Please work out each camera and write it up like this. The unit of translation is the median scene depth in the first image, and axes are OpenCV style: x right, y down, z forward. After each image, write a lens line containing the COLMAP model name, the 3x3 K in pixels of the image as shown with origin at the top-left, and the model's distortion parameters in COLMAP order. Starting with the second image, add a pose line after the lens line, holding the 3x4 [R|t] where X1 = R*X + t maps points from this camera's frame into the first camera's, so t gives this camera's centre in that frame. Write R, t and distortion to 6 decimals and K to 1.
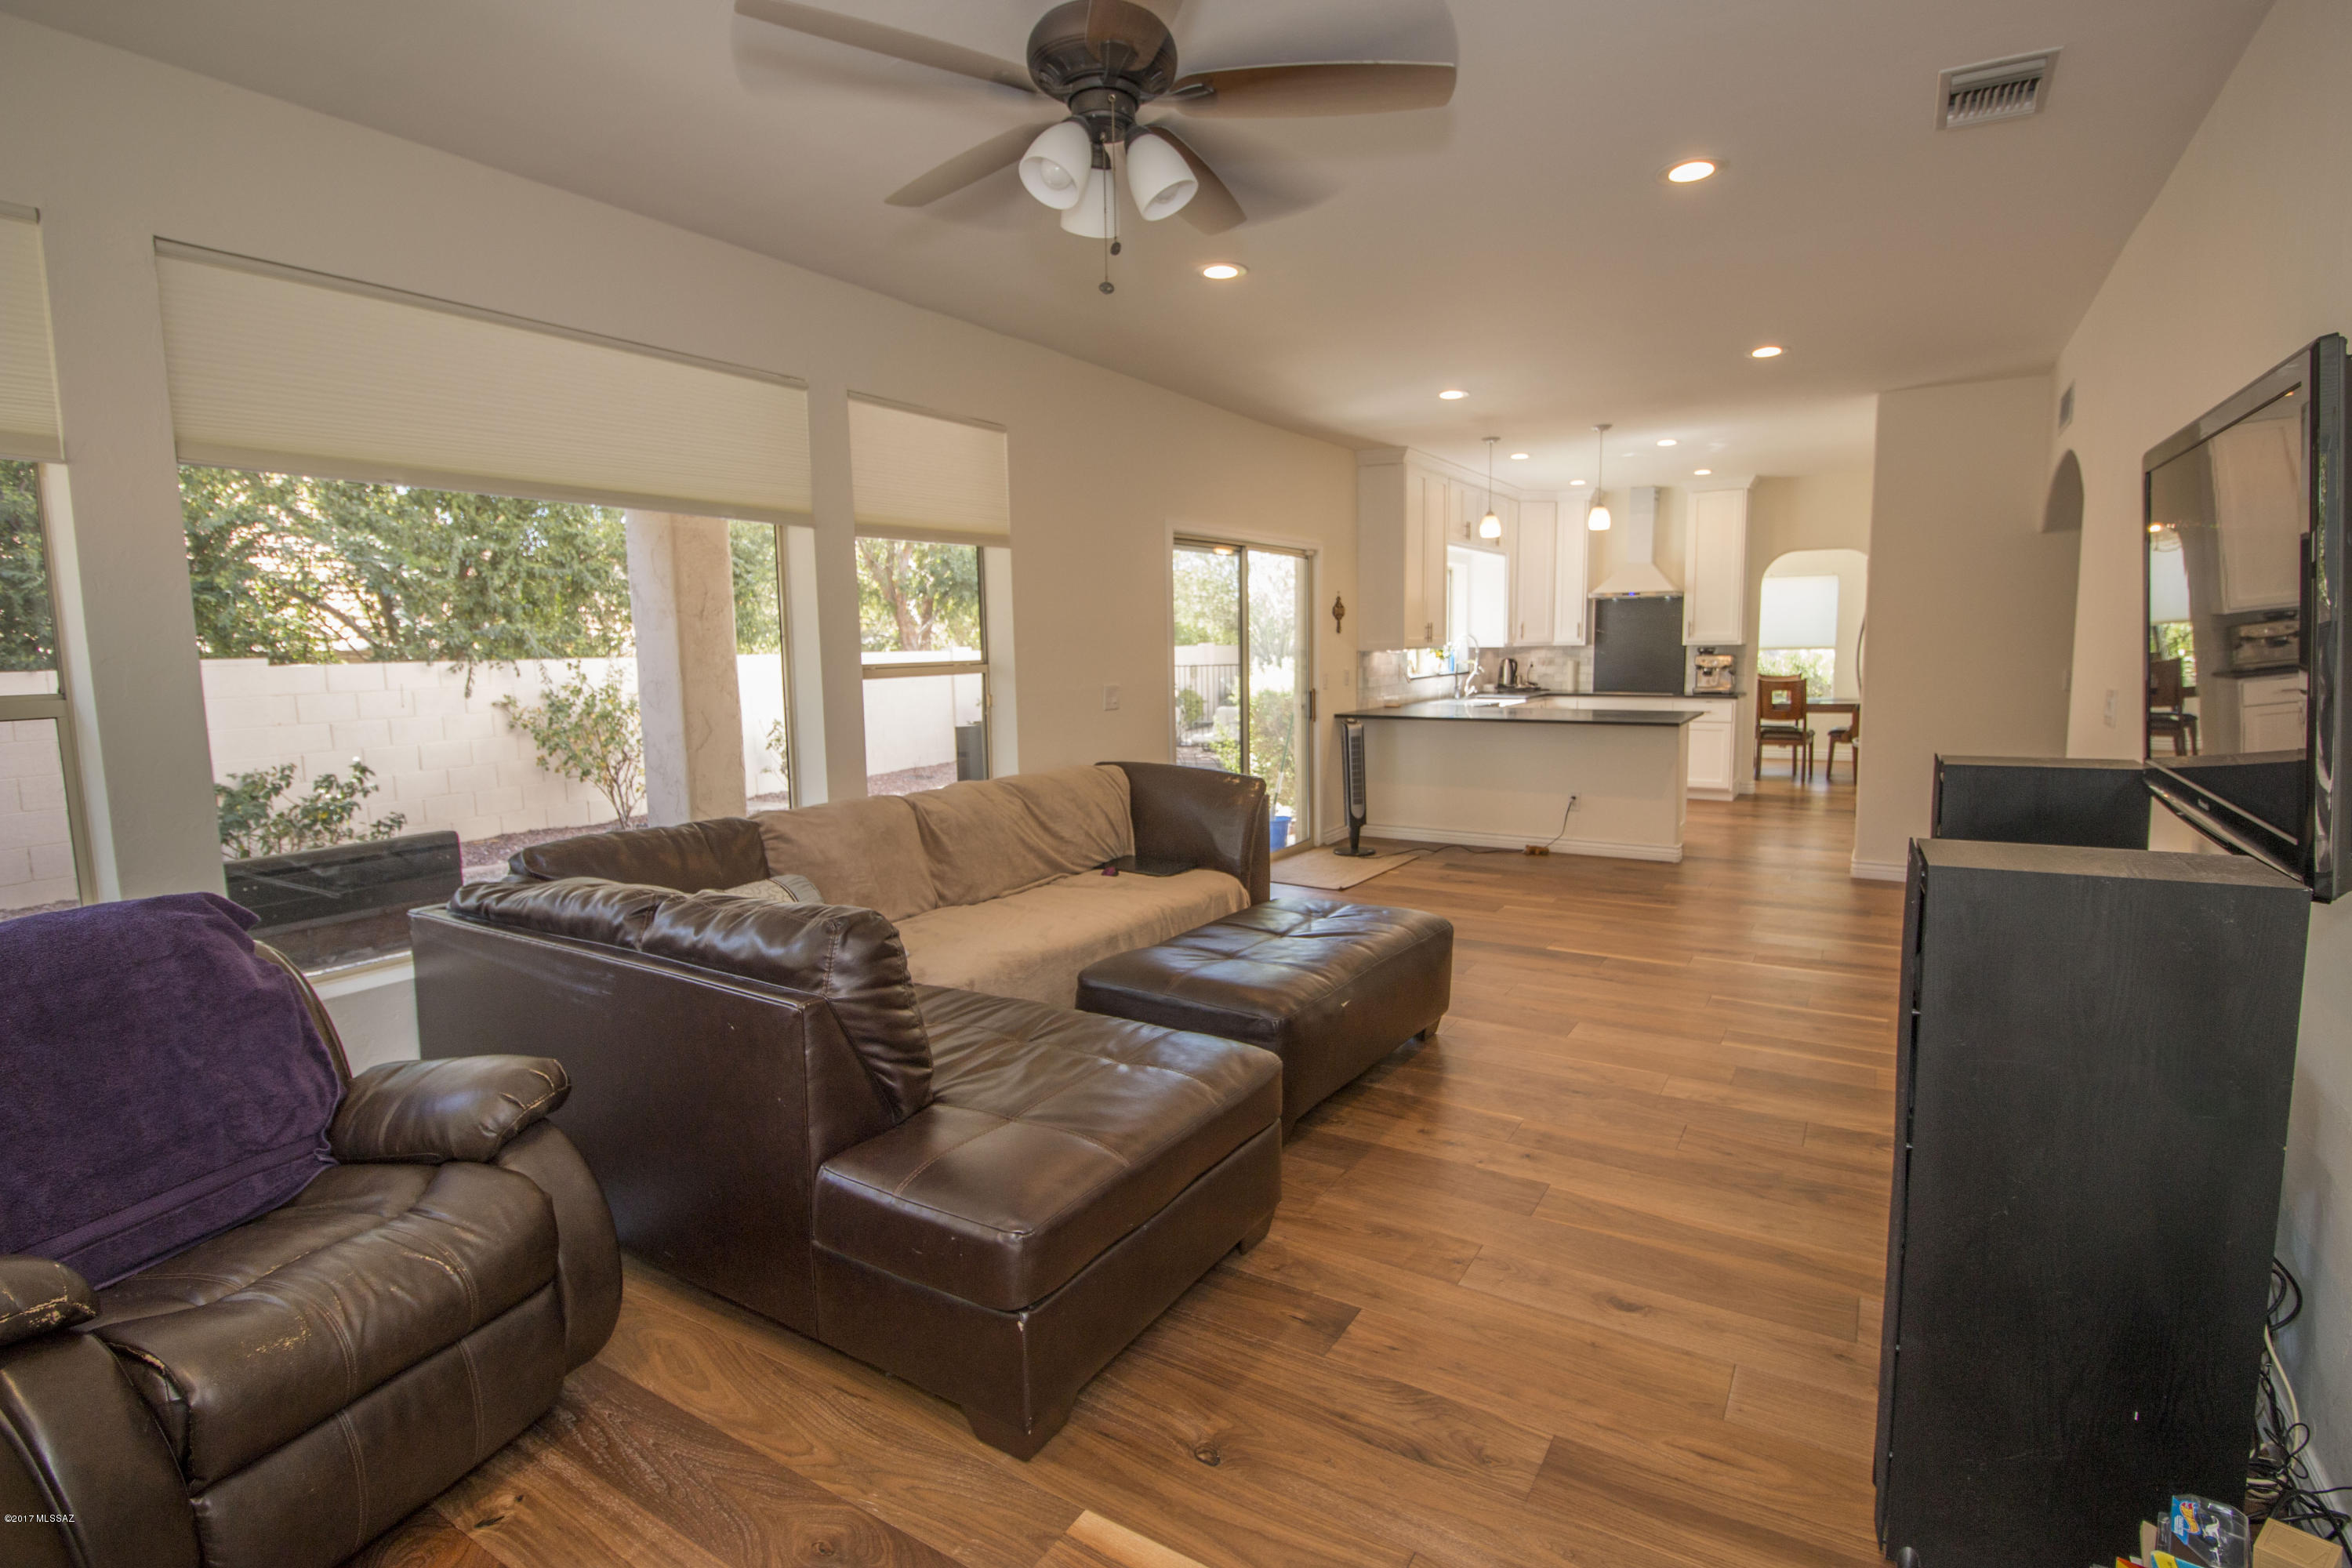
lens RADIAL K [[1142.4, 0, 1189.6], [0, 1142.4, 774.0], [0, 0, 1]] dist [0.003059, 0.000072]
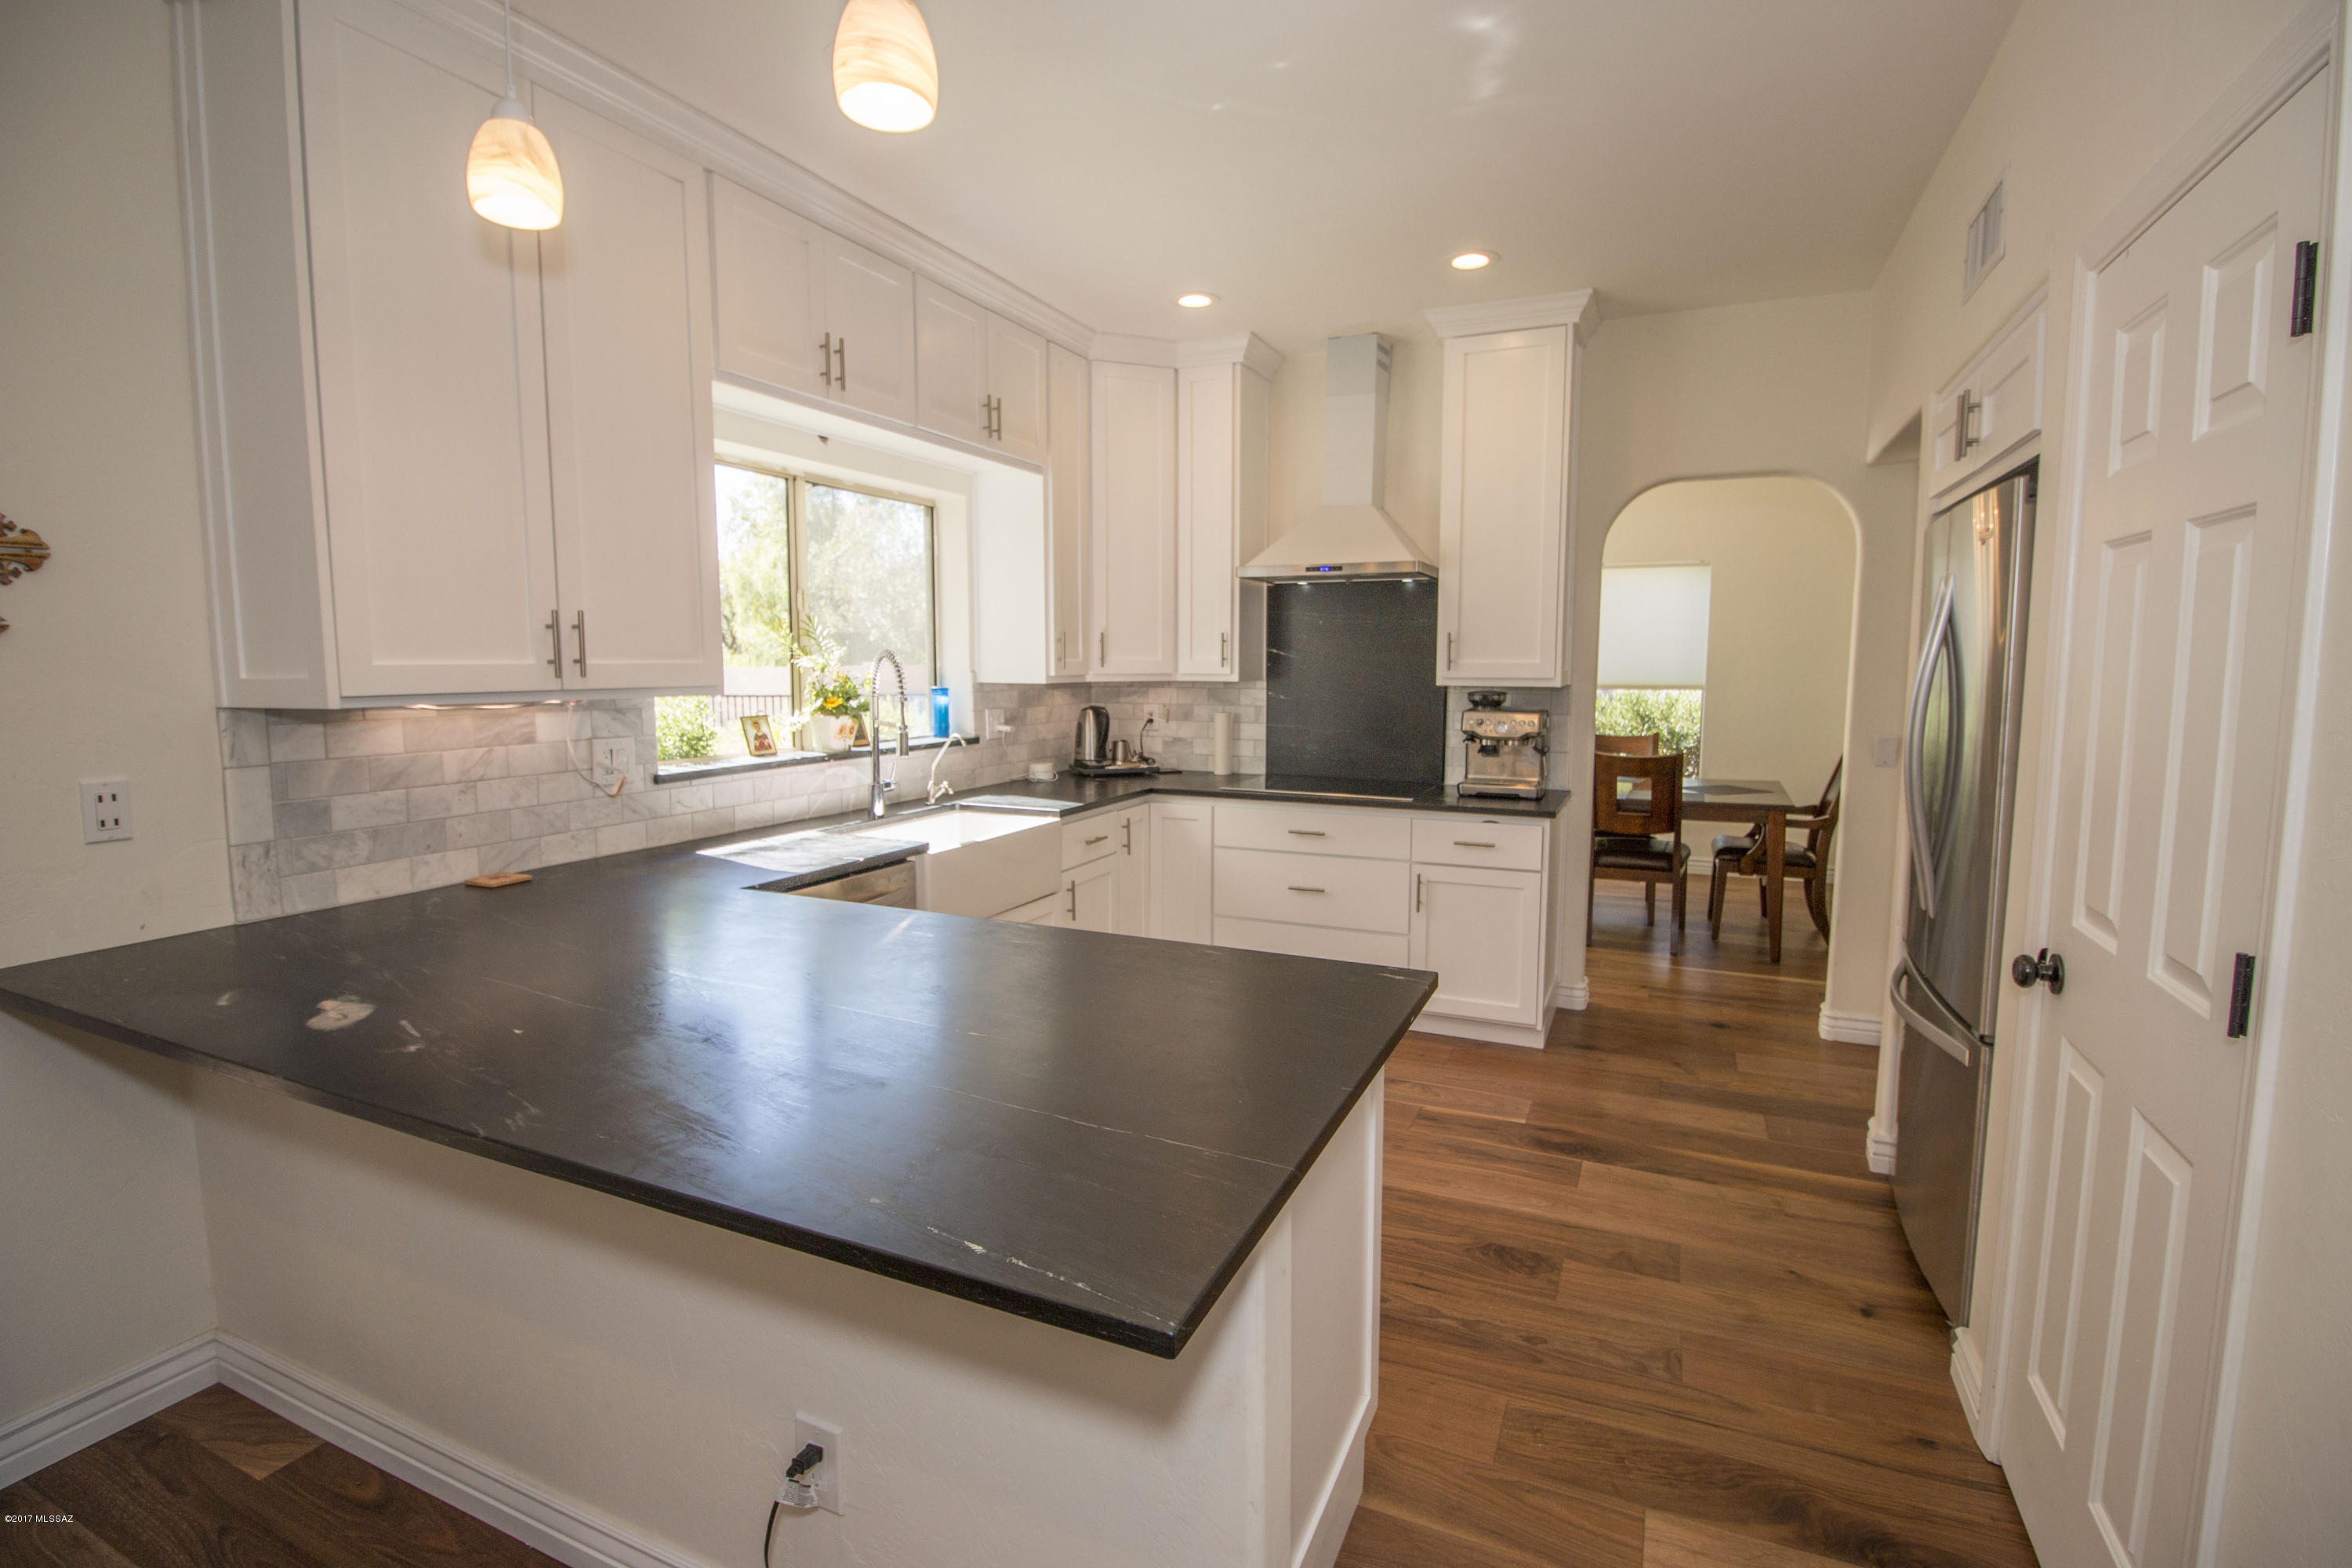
lens RADIAL K [[1090.0, 0, 1196.6], [0, 1090.0, 766.6], [0, 0, 1]] dist [-0.003332, -0.008774]
pose [[0.990703, 0.003314, 0.136001, 0.270908], [-0.000717, 0.999817, -0.019141, -0.070445], [-0.136039, 0.018866, 0.990524, 0.570796]]
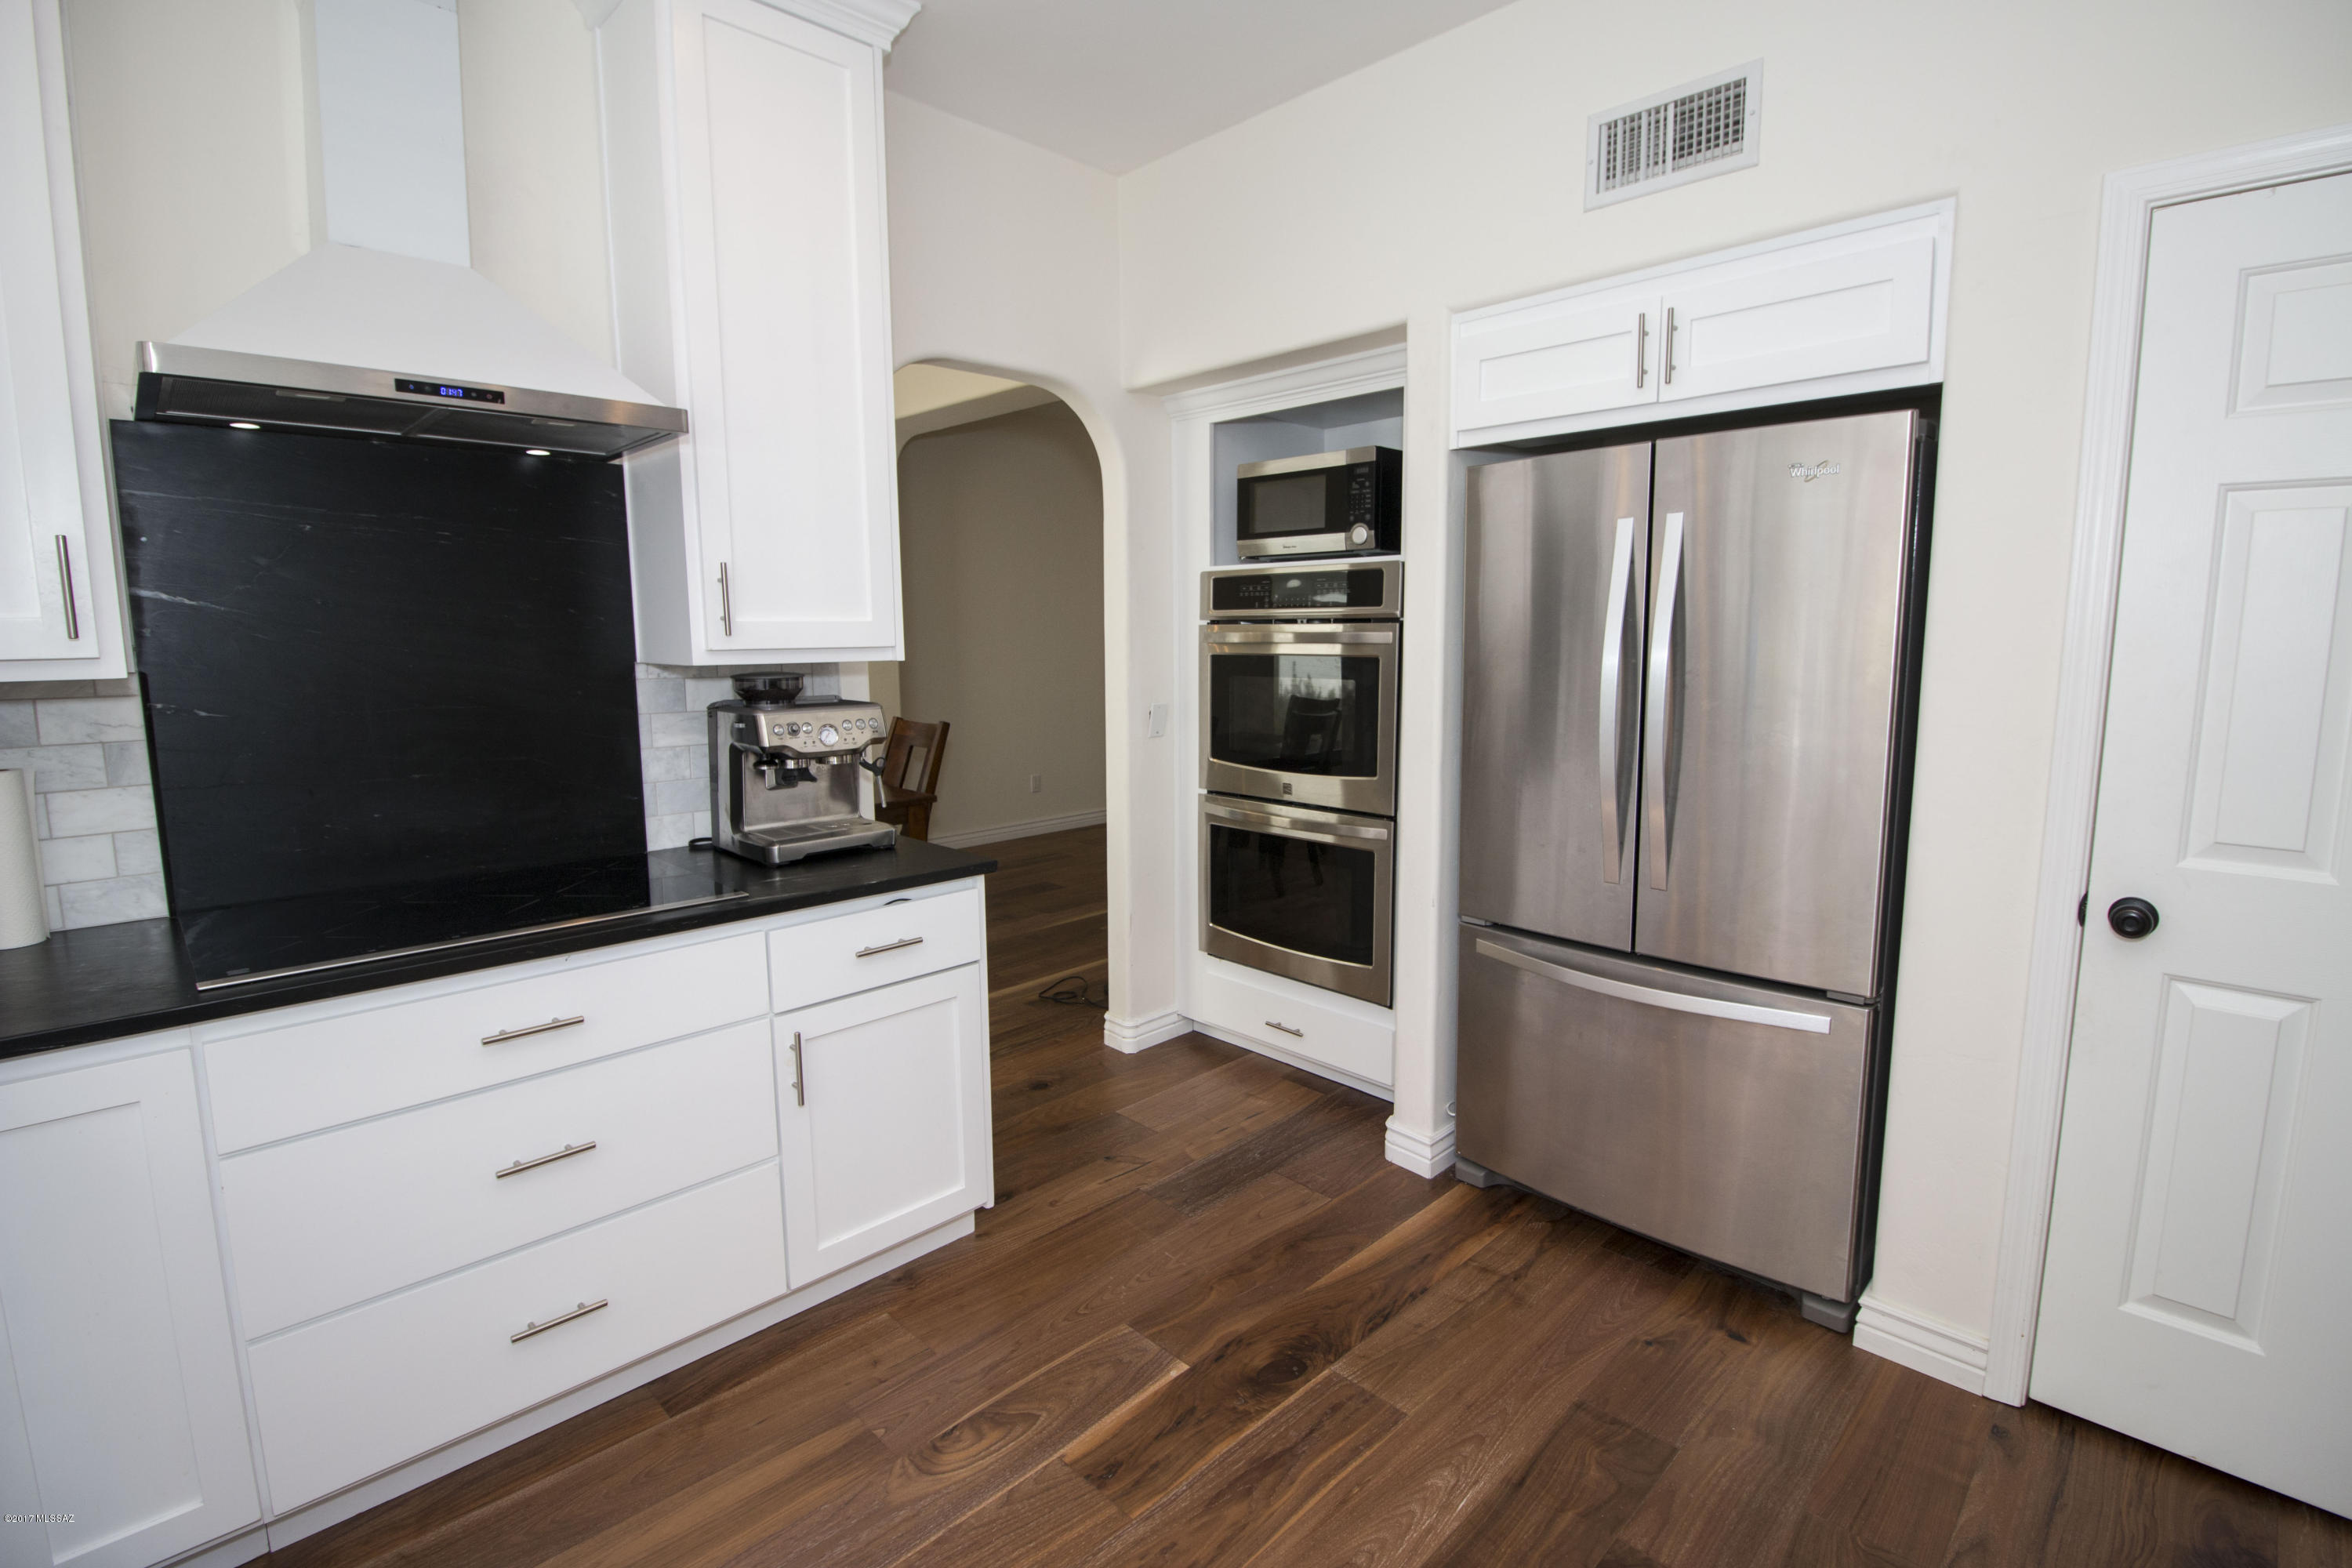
lens RADIAL K [[1090.0, 0, 1193.9], [0, 1090.0, 772.5], [0, 0, 1]] dist [-0.003332, -0.008774]
pose [[0.228602, -0.114437, 0.966771, 0.232102], [0.115407, 0.989250, 0.089808, -0.096178], [-0.966655, 0.091042, 0.239351, 0.820990]]
